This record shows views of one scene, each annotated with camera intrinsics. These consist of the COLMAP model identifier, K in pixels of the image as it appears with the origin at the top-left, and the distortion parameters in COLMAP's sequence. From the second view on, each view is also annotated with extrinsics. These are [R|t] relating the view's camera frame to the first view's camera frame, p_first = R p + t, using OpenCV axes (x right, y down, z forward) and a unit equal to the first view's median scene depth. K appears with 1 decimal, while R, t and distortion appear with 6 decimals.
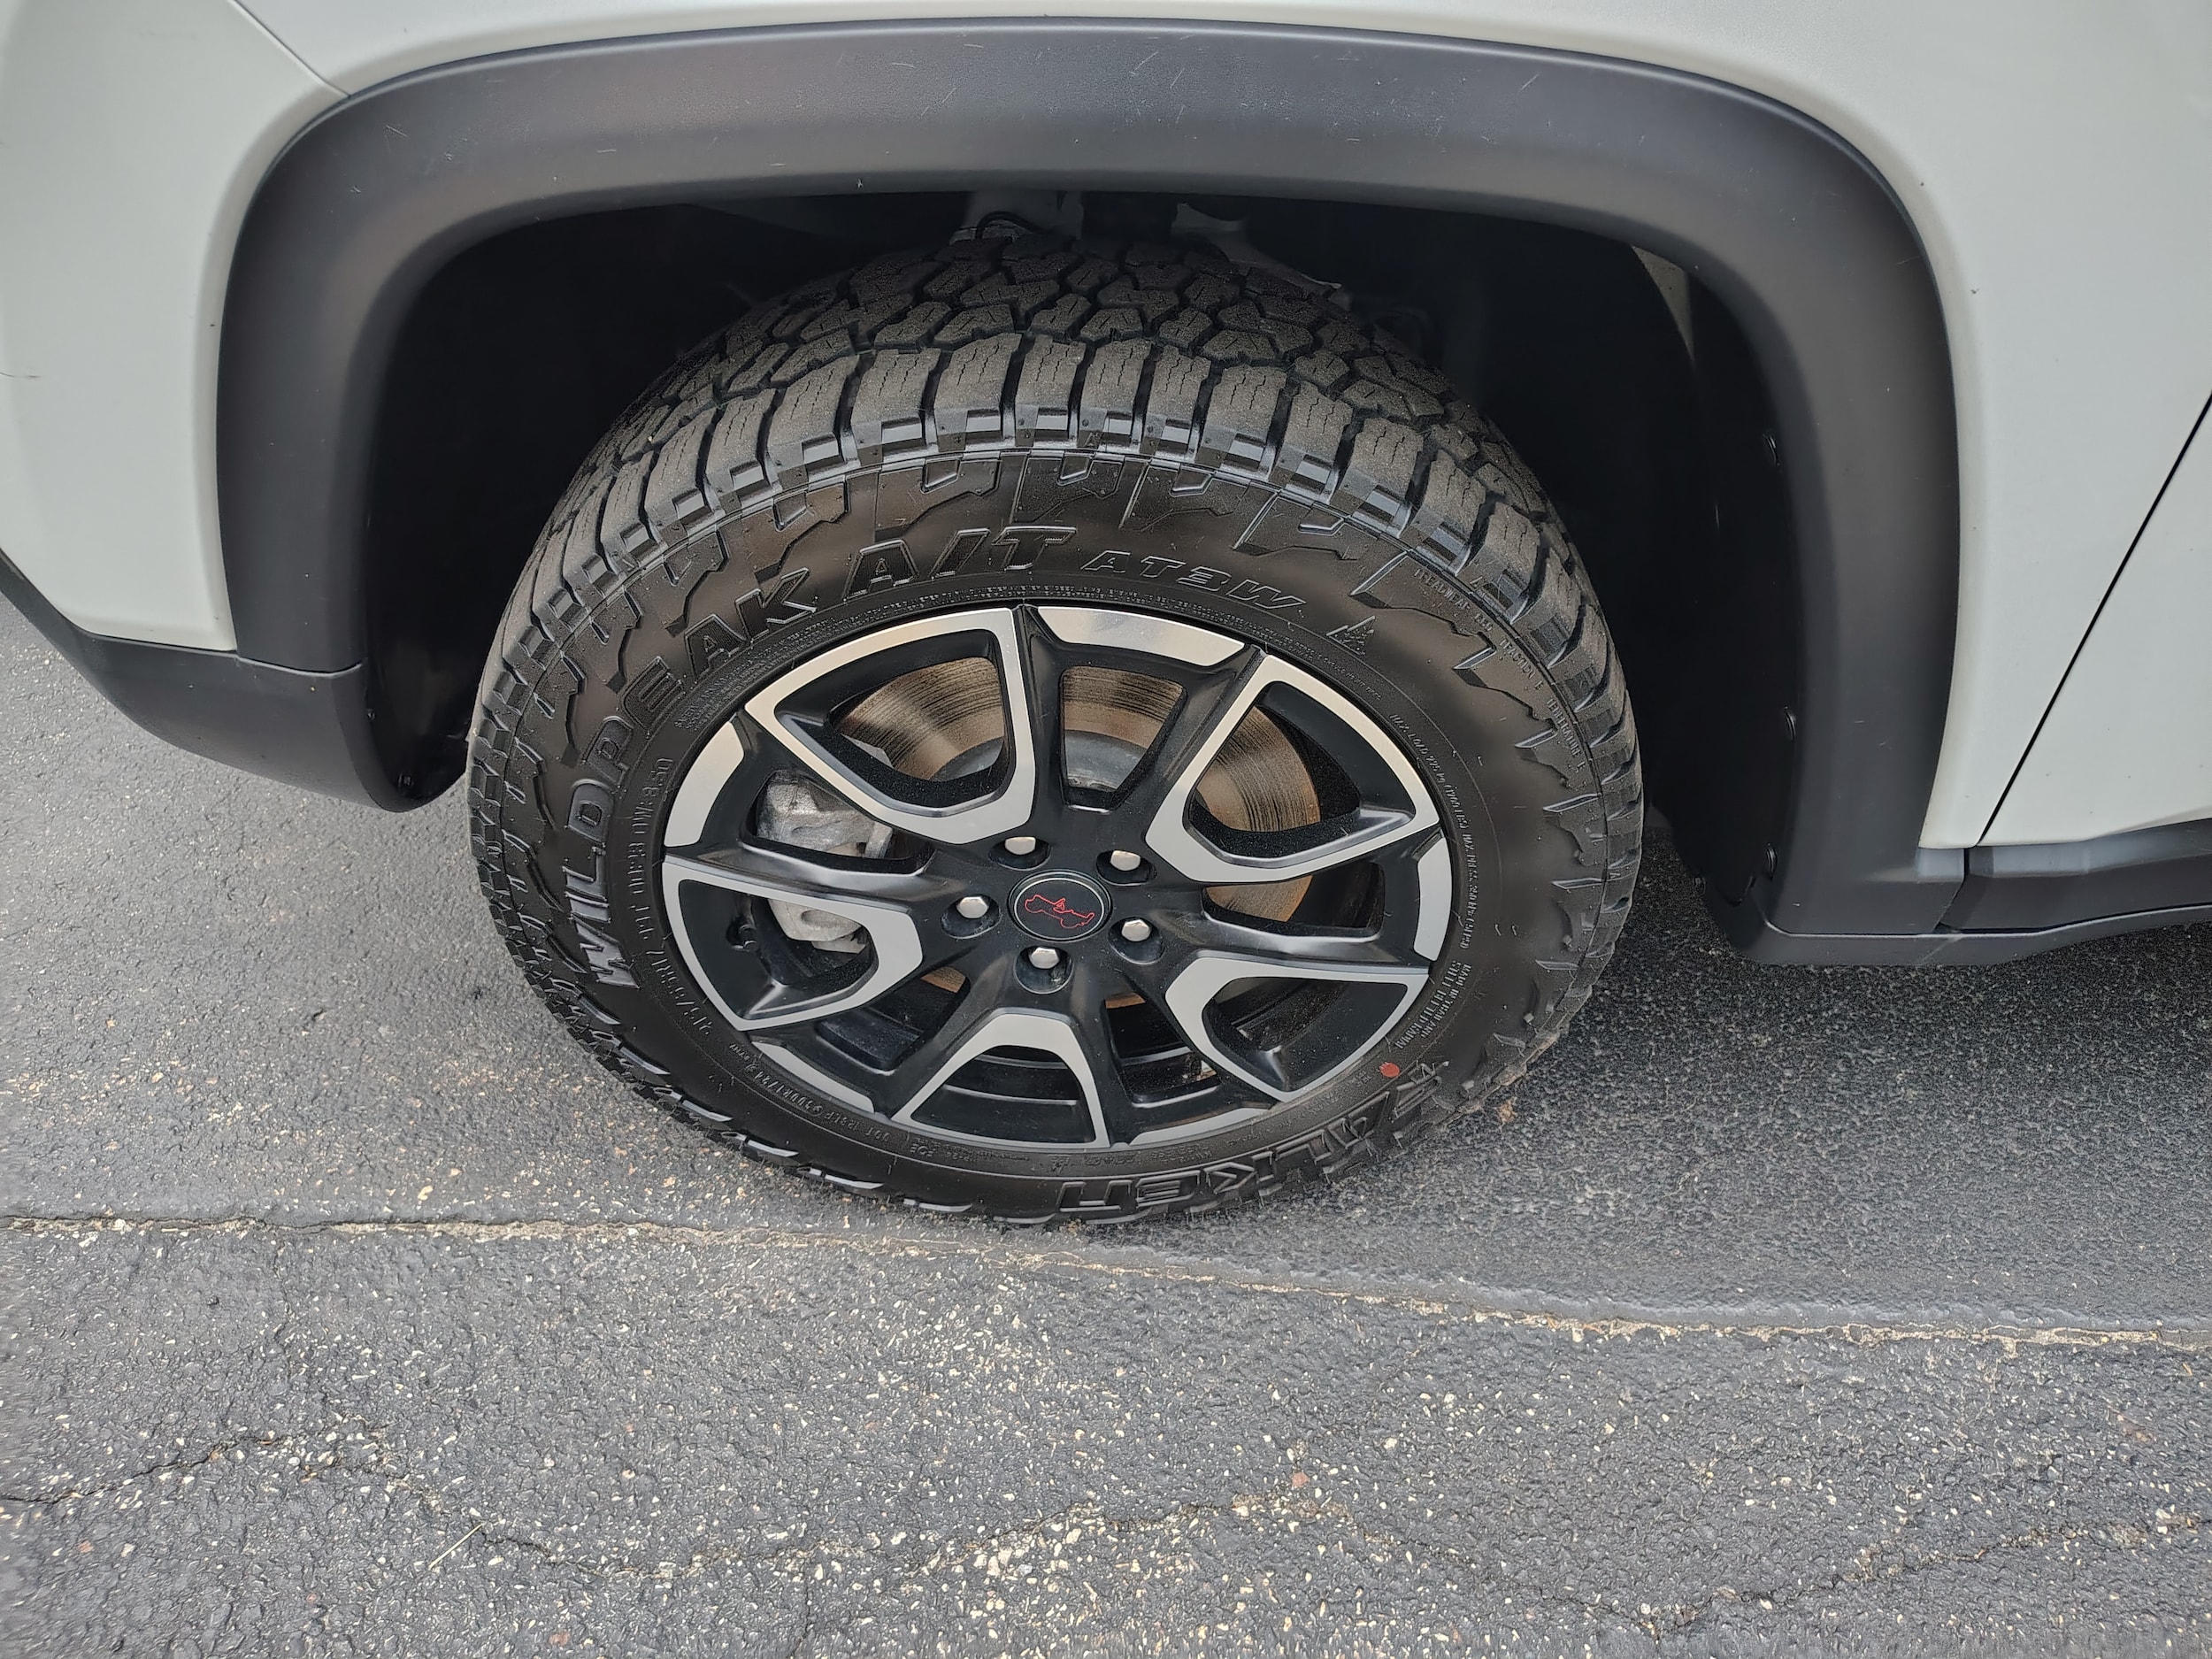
lens RADIAL K [[1529.8, 0, 1123.2], [0, 1529.8, 835.1], [0, 0, 1]] dist [0.044438, -0.039508]
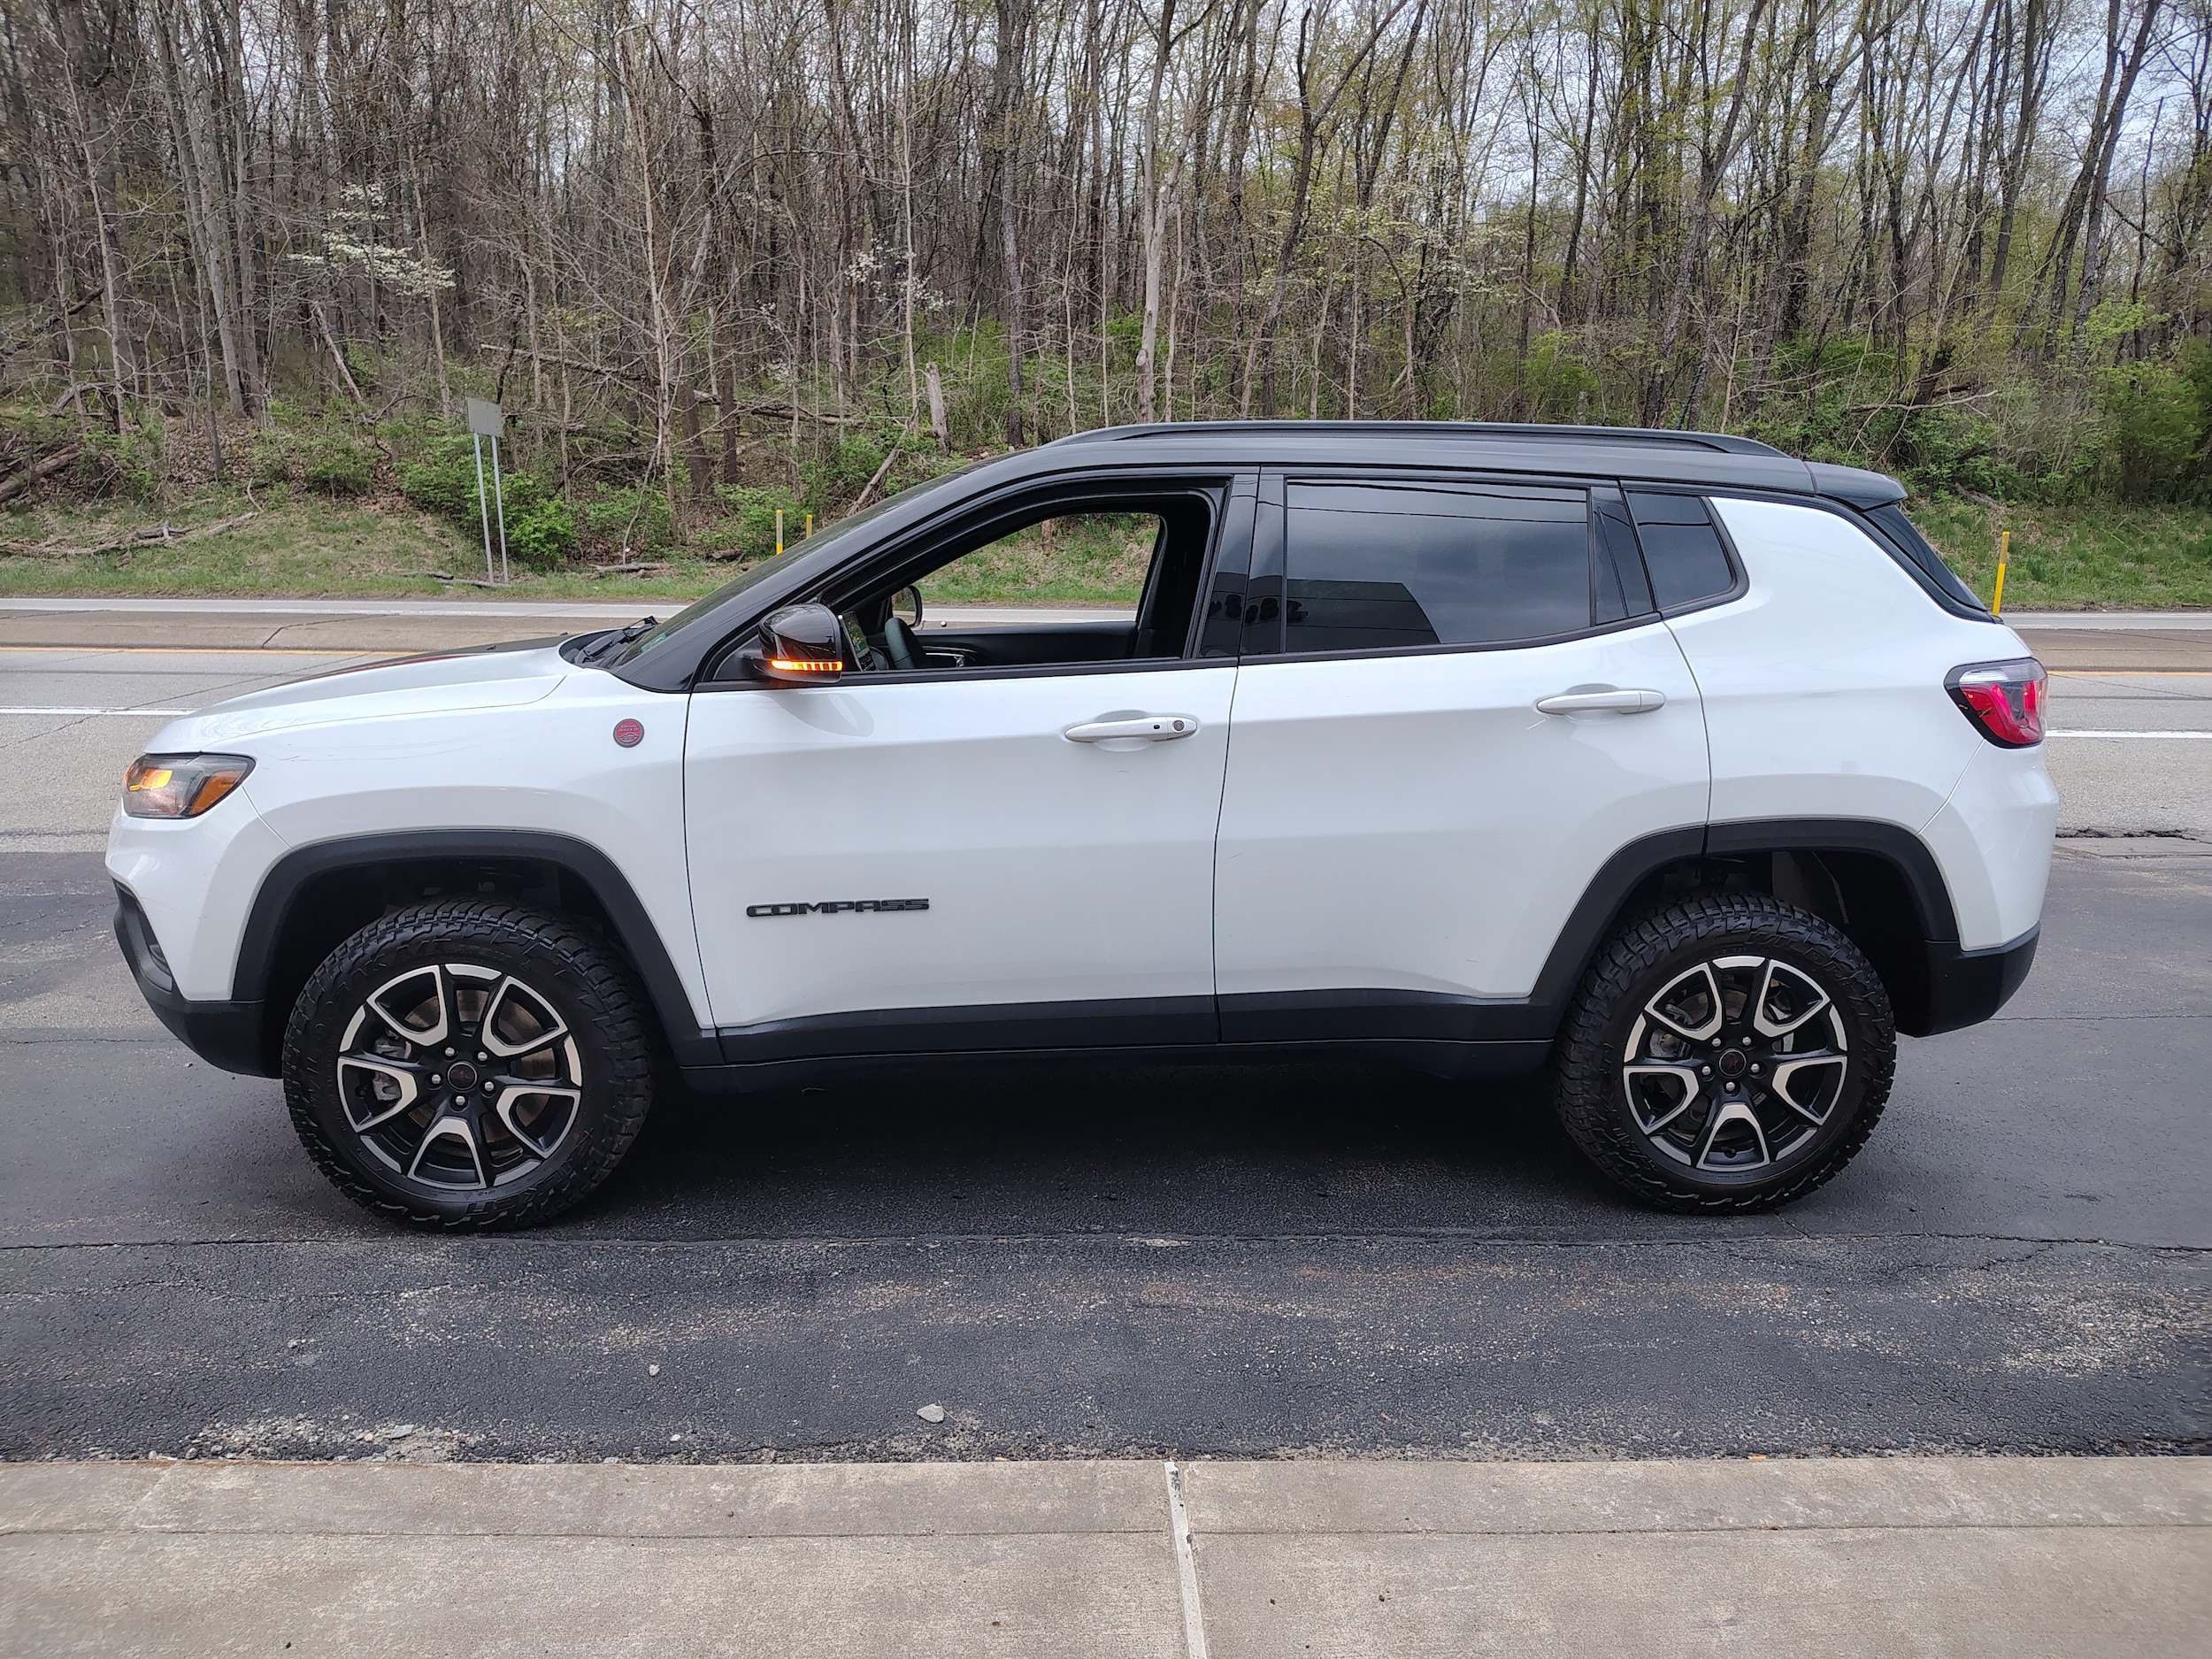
lens RADIAL K [[1529.8, 0, 1123.2], [0, 1529.8, 835.1], [0, 0, 1]] dist [0.044438, -0.039508]
pose [[0.997457, -0.041955, 0.057618, 1.258999], [0.066945, 0.828936, -0.555322, 1.622851], [-0.024463, 0.557767, 0.829637, -2.159852]]
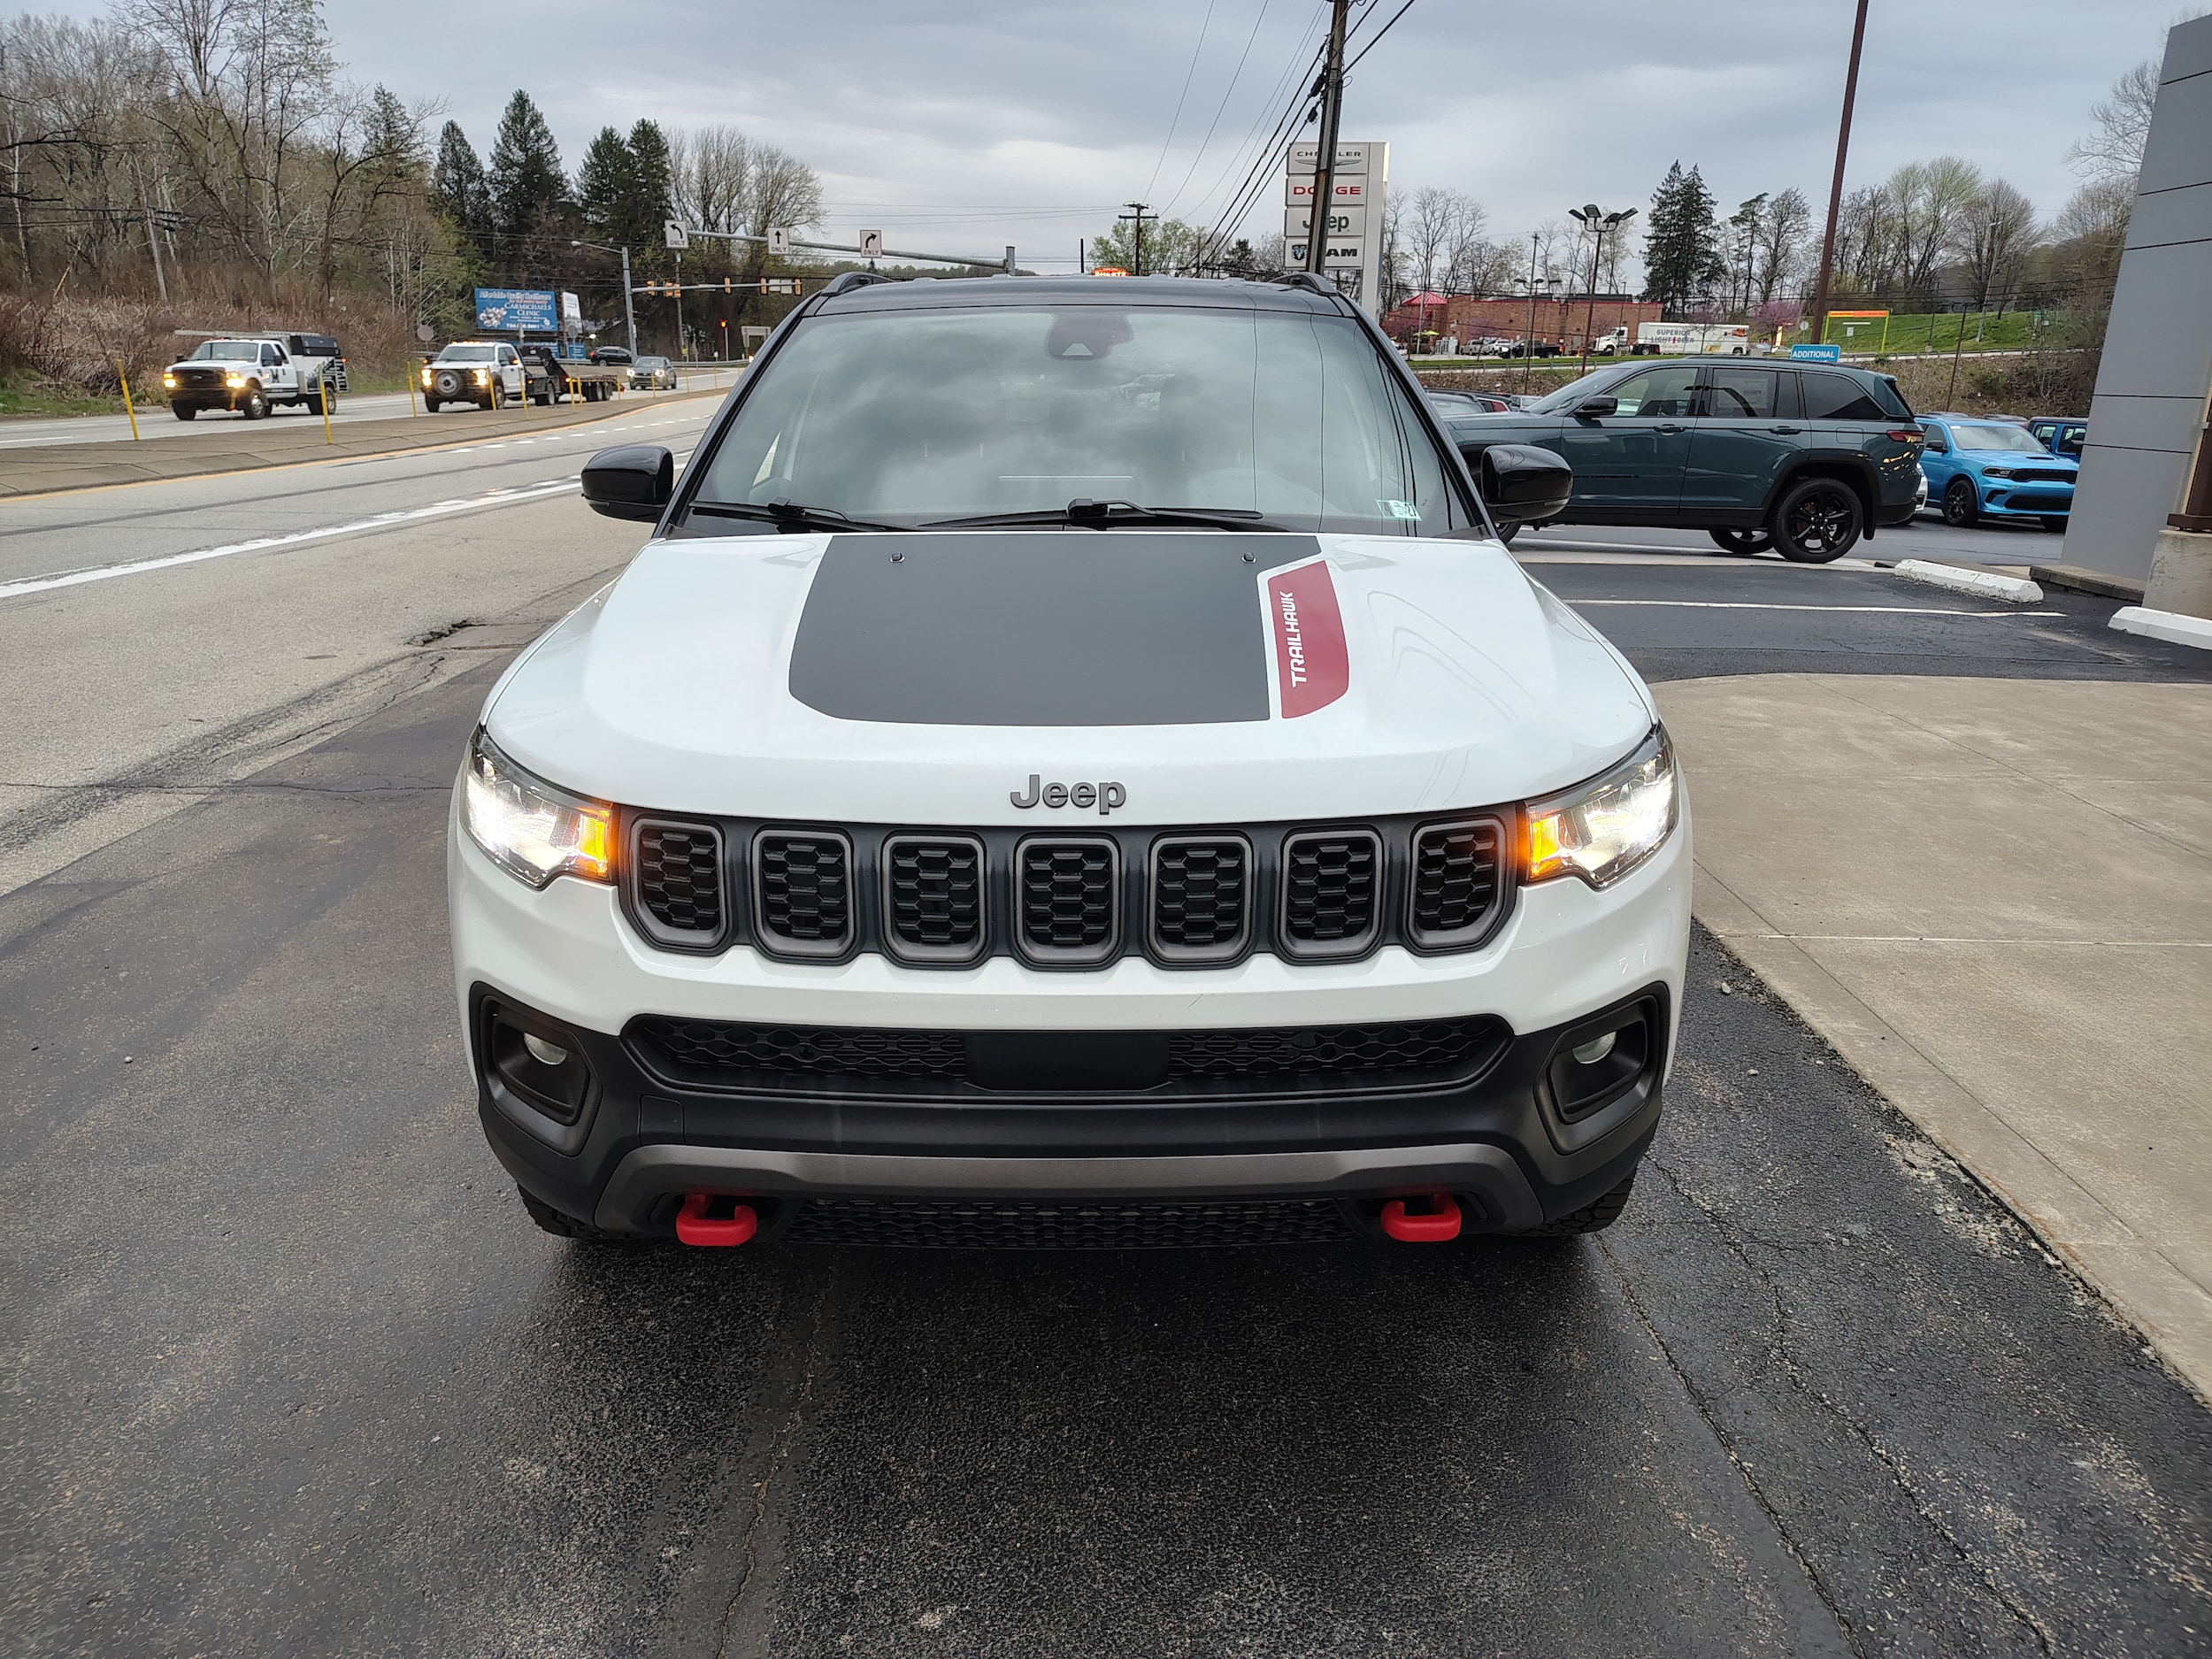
lens RADIAL K [[1543.0, 0, 1099.4], [0, 1543.0, 829.3], [0, 0, 1]] dist [0.010457, -0.000989]
pose [[-0.024984, -0.321448, 0.946598, -2.707554], [0.704795, 0.665866, 0.244718, -1.559648], [-0.708971, 0.673271, 0.209919, 0.800423]]
